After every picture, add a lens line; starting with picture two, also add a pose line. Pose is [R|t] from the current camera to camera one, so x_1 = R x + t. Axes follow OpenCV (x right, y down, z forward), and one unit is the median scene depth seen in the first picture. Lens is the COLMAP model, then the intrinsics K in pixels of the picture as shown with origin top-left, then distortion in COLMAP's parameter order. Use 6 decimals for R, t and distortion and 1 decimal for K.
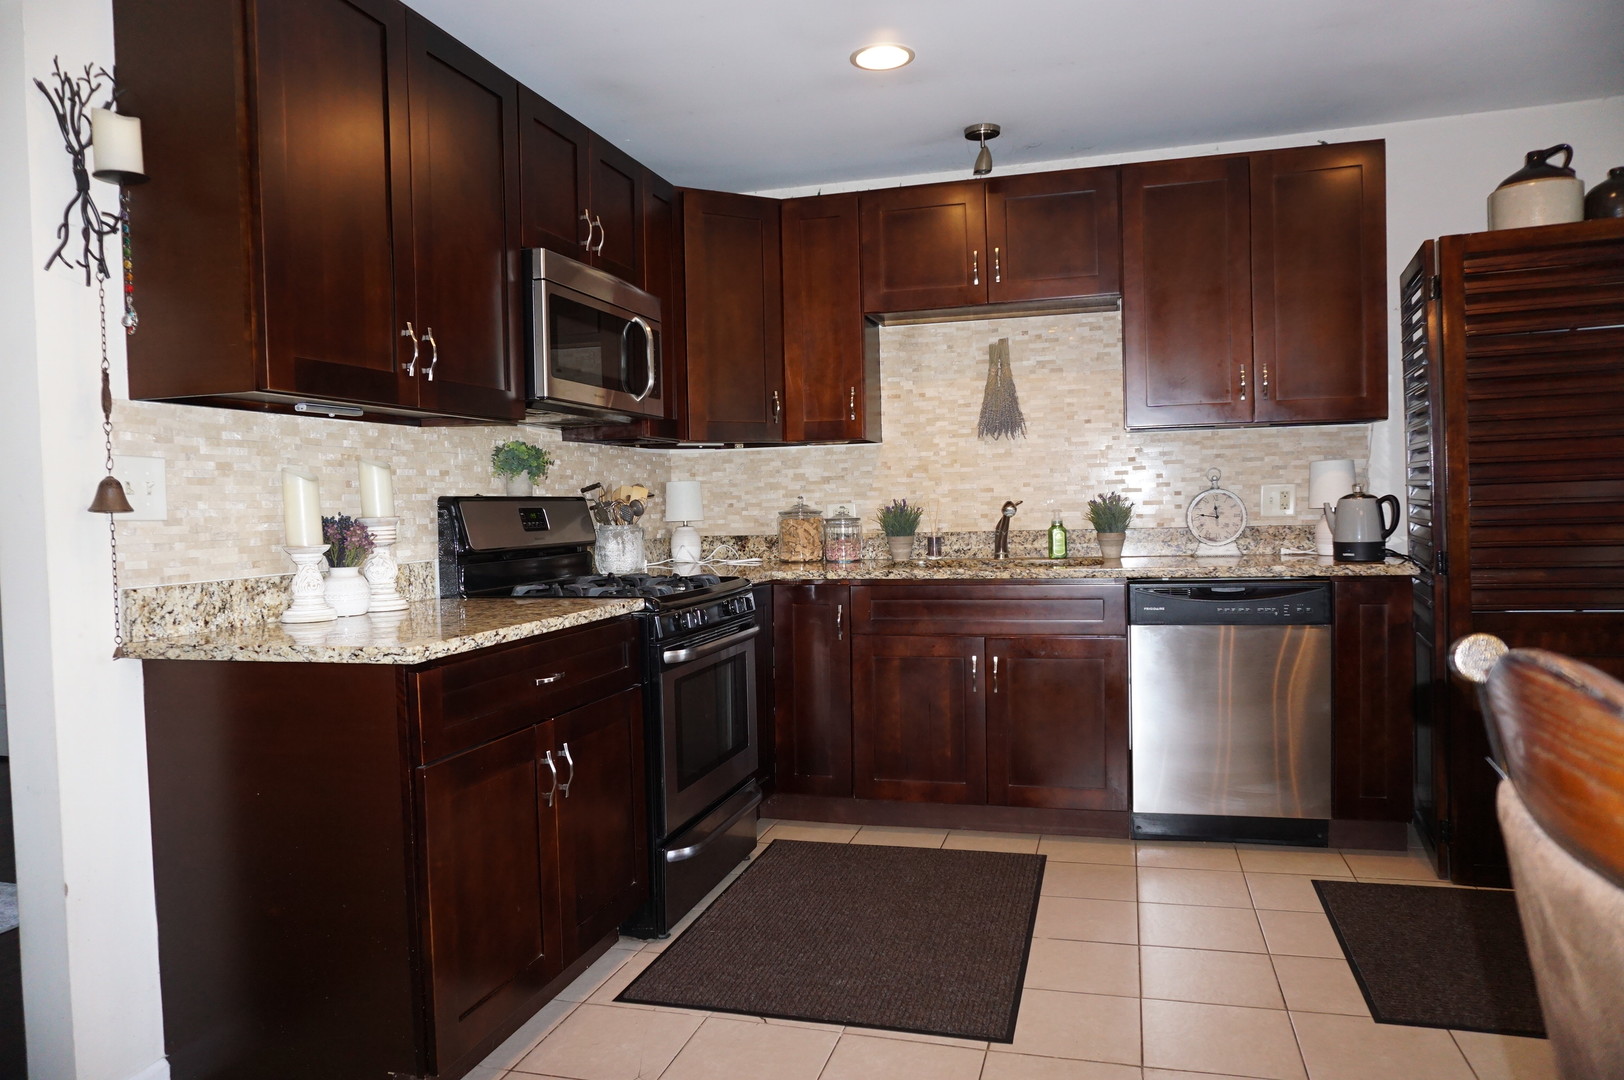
lens RADIAL K [[1090.4, 0, 816.8], [0, 1090.4, 537.8], [0, 0, 1]] dist [-0.046480, 0.031250]
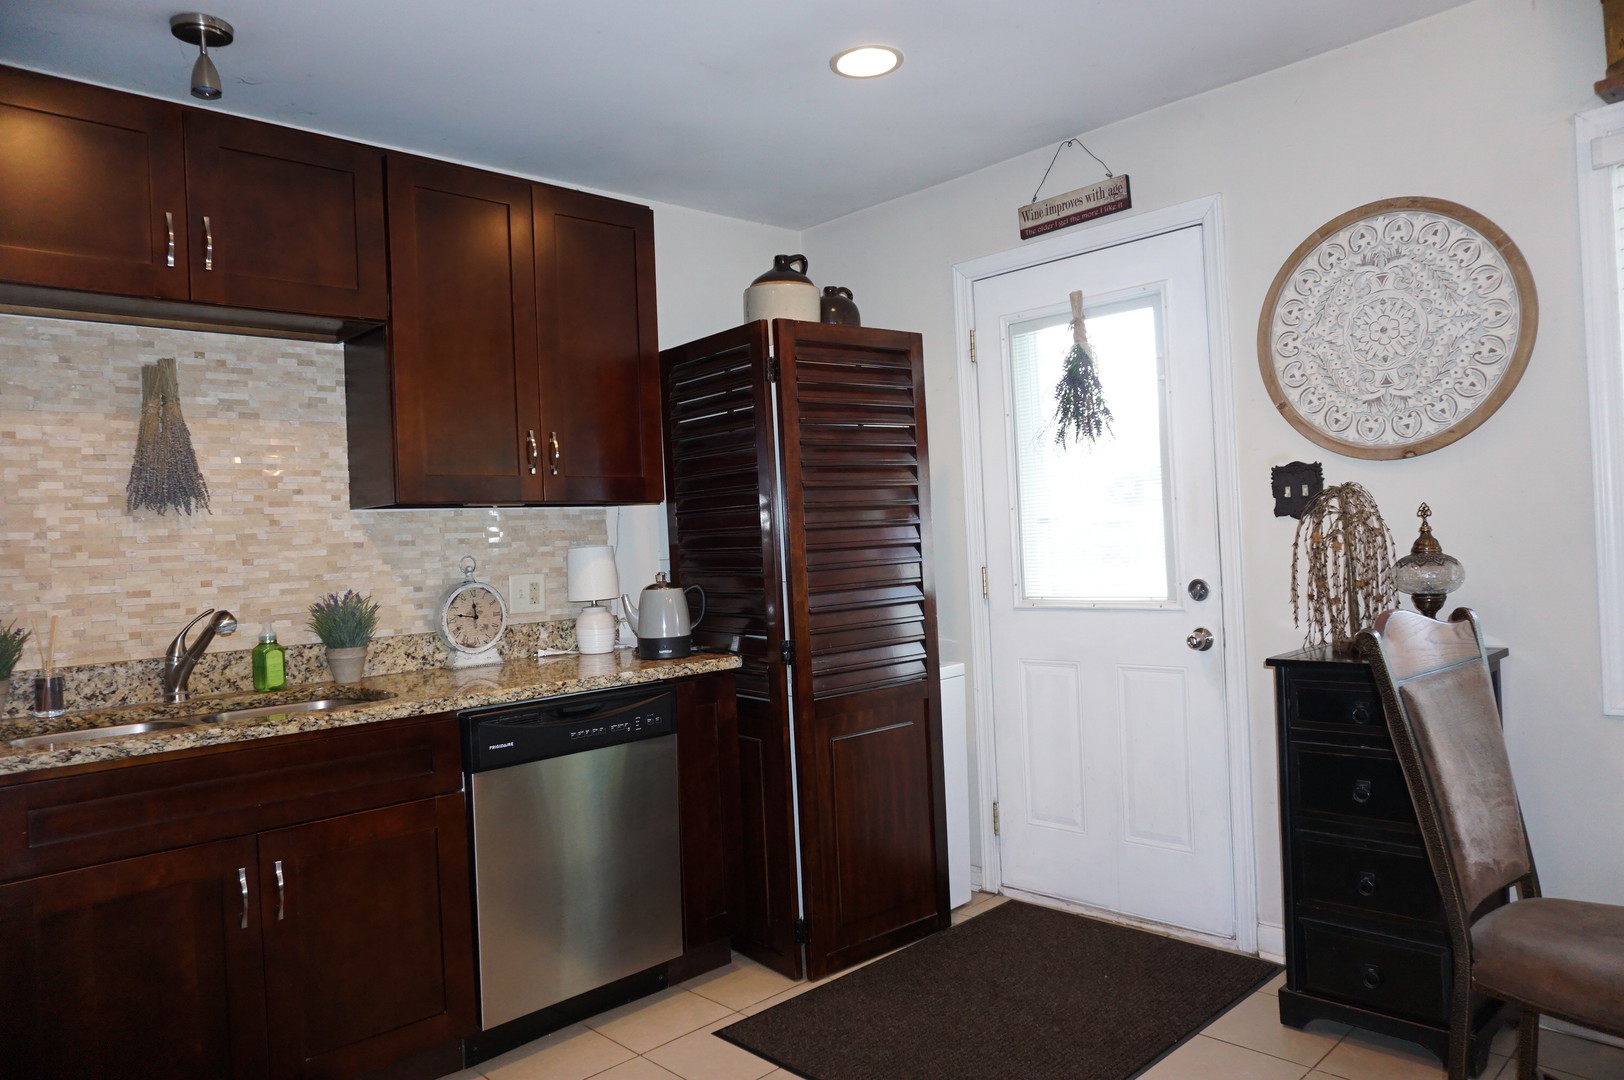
lens RADIAL K [[1090.4, 0, 812.6], [0, 1090.4, 537.7], [0, 0, 1]] dist [-0.046480, 0.031250]
pose [[0.499622, 0.007008, 0.866215, -0.192491], [0.059431, 0.997334, -0.042348, -0.027684], [-0.864203, 0.072638, 0.497873, 0.362312]]
